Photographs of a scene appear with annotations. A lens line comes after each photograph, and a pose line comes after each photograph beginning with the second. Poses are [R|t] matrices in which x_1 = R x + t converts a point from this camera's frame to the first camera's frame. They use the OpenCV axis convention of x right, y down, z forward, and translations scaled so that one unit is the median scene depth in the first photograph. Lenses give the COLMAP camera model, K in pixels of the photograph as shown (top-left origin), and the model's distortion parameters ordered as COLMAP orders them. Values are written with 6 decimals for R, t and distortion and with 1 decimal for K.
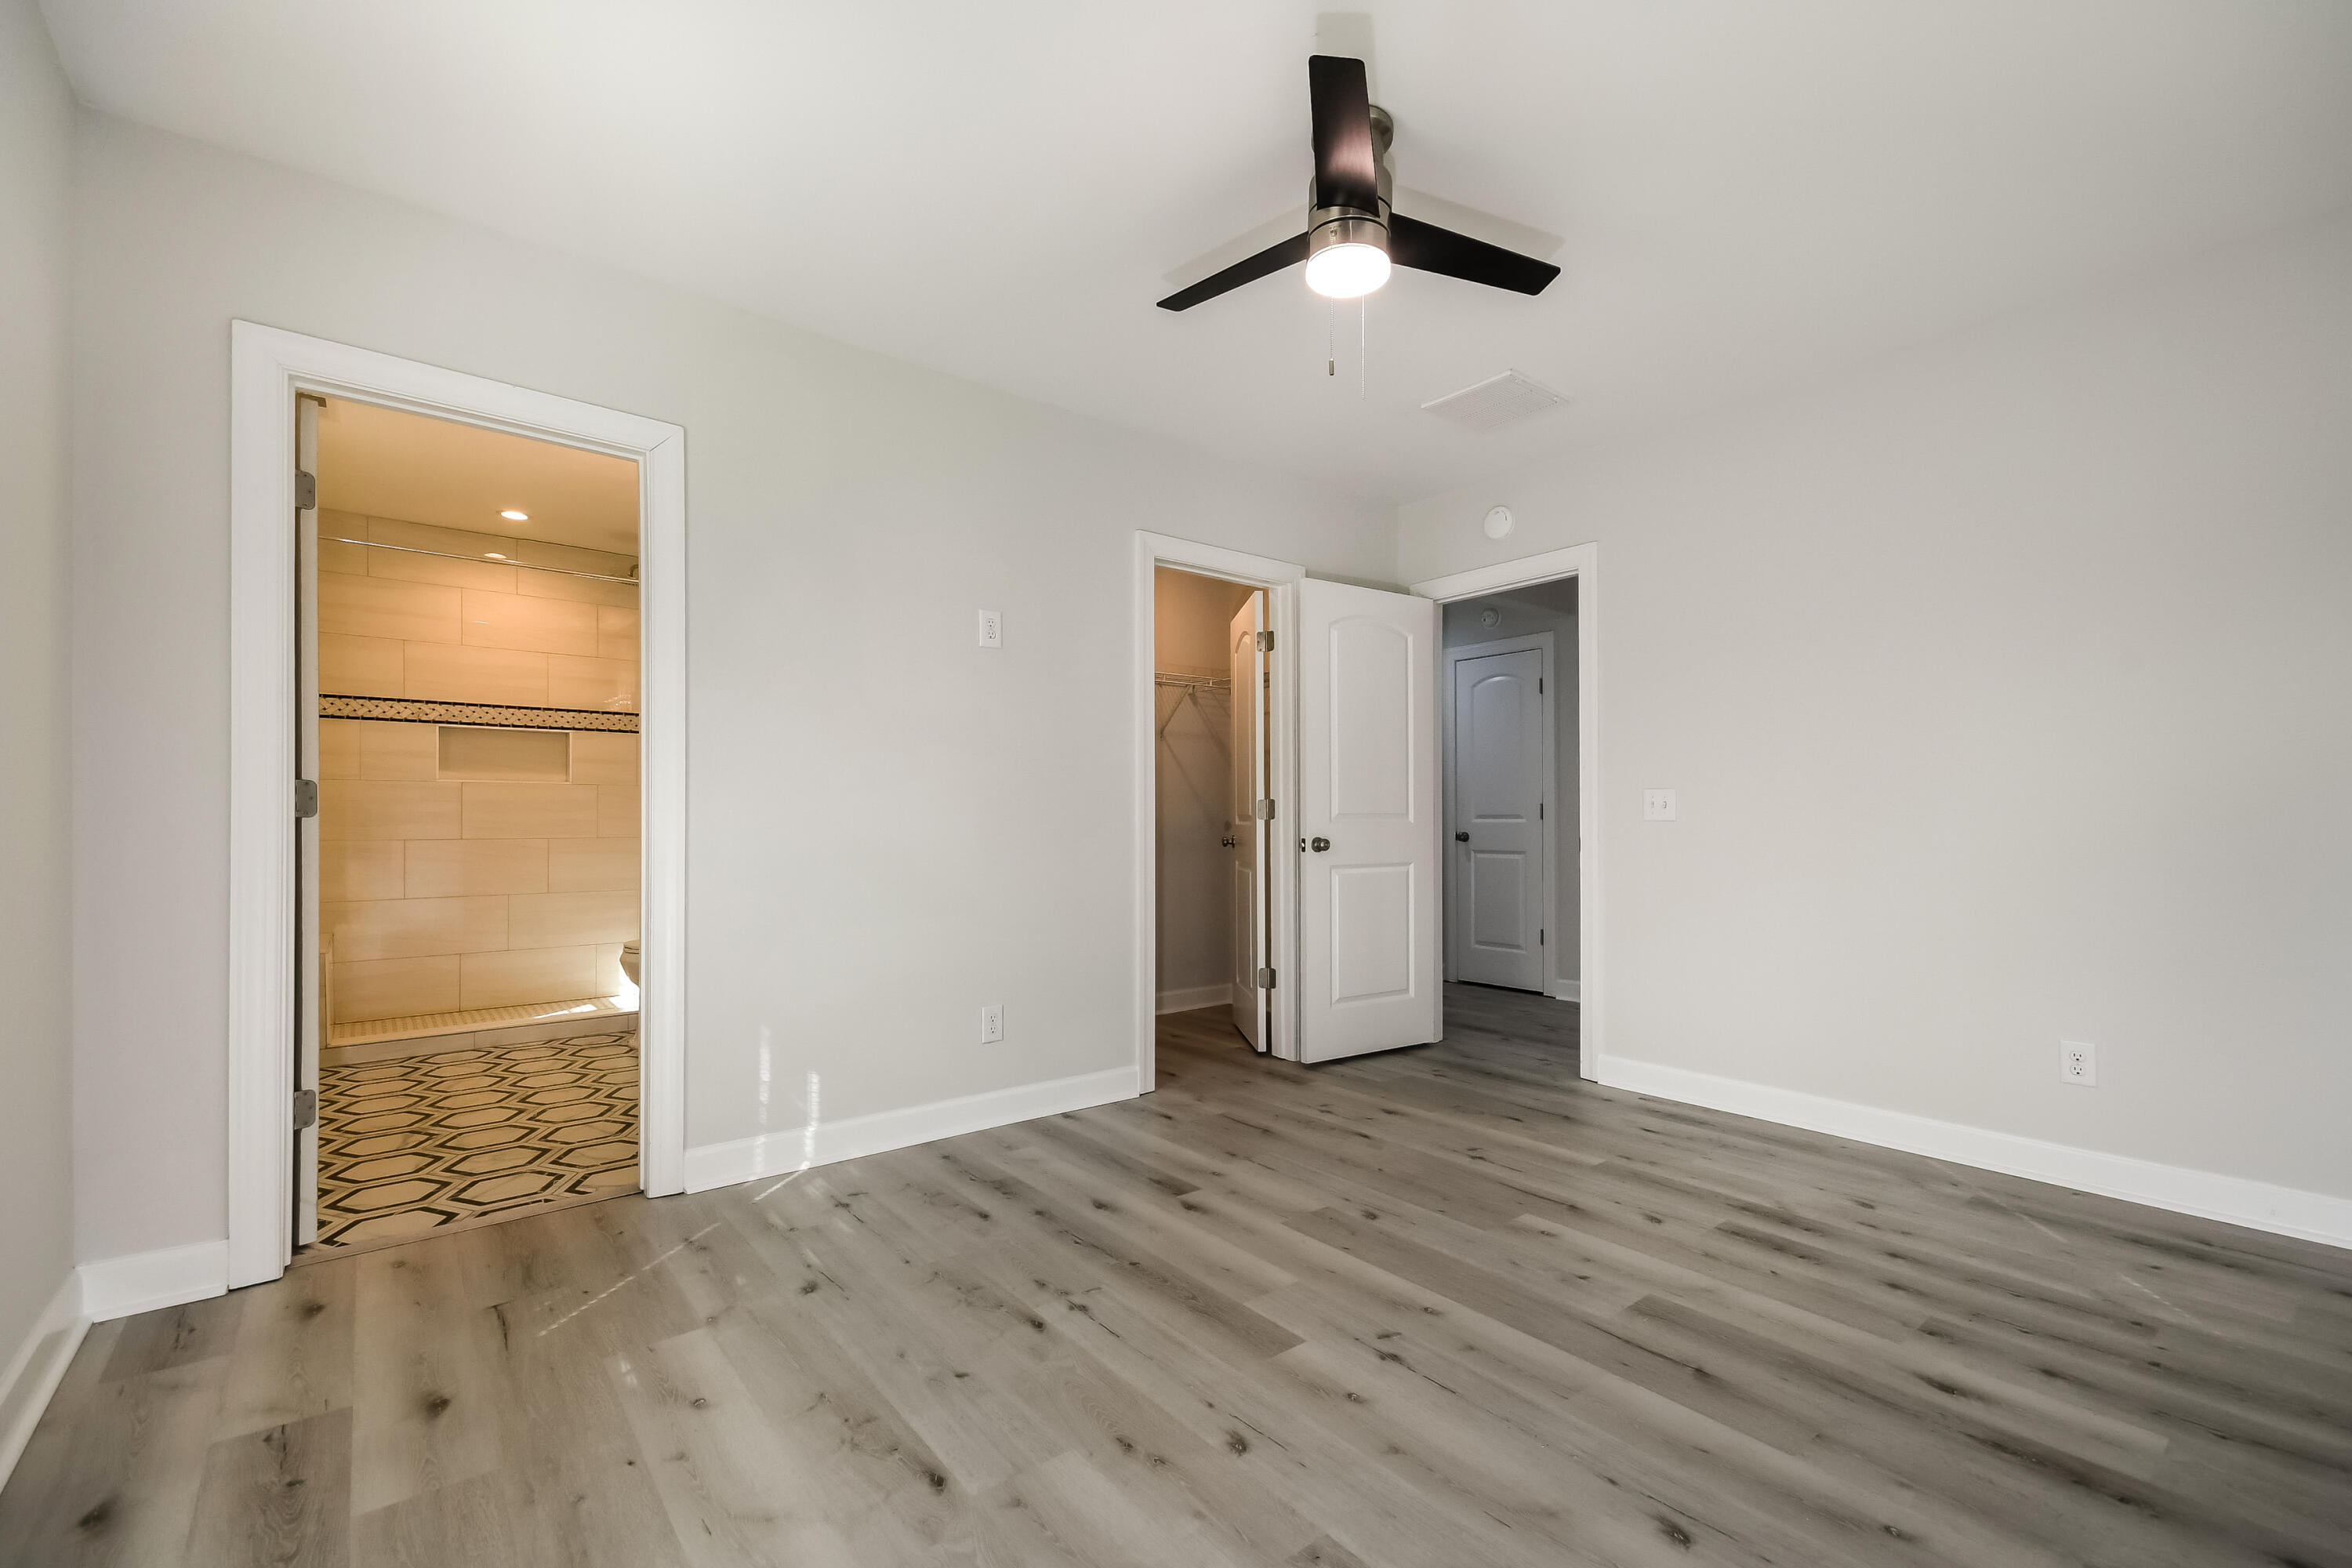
lens RADIAL K [[1005.0, 0, 1178.5], [0, 1005.0, 807.7], [0, 0, 1]] dist [0.029604, 0.000062]
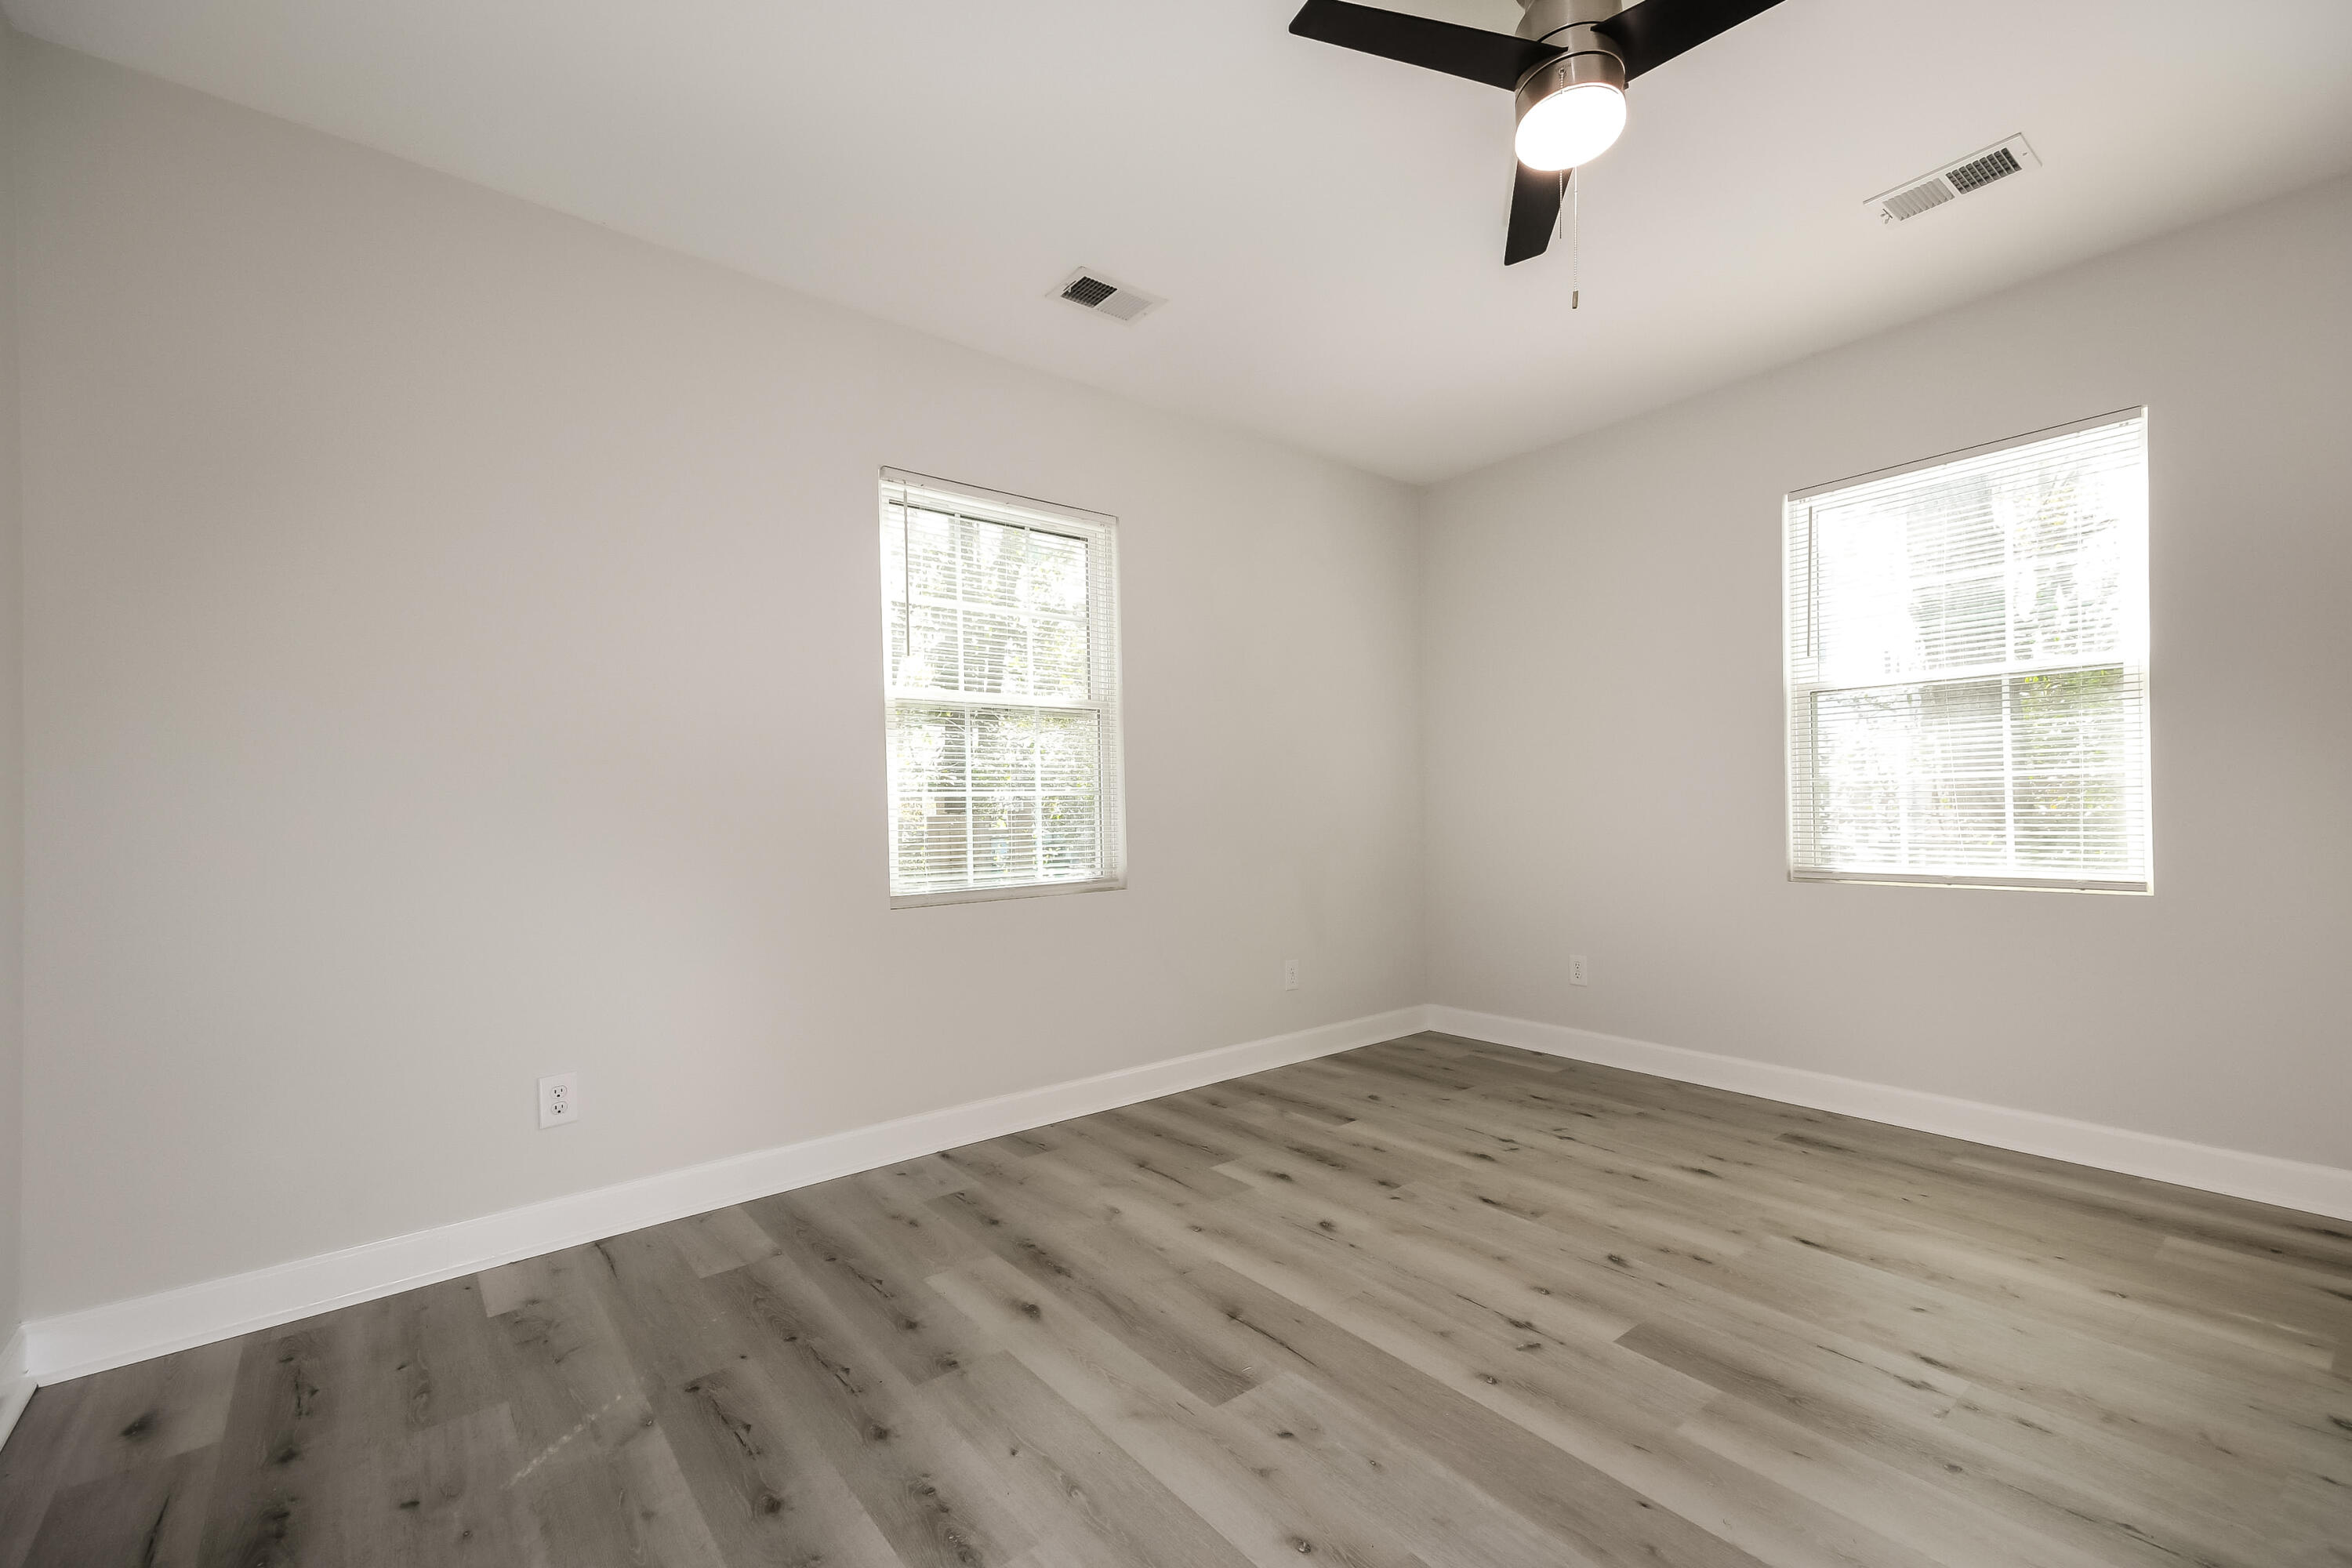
lens RADIAL K [[1005.0, 0, 1178.5], [0, 1005.0, 807.7], [0, 0, 1]] dist [0.029604, 0.000062]
pose [[-0.999773, 0.018152, -0.011141, 0.557118], [0.018290, 0.999756, -0.012419, 0.025327], [0.010913, -0.012620, -0.999861, 2.028716]]
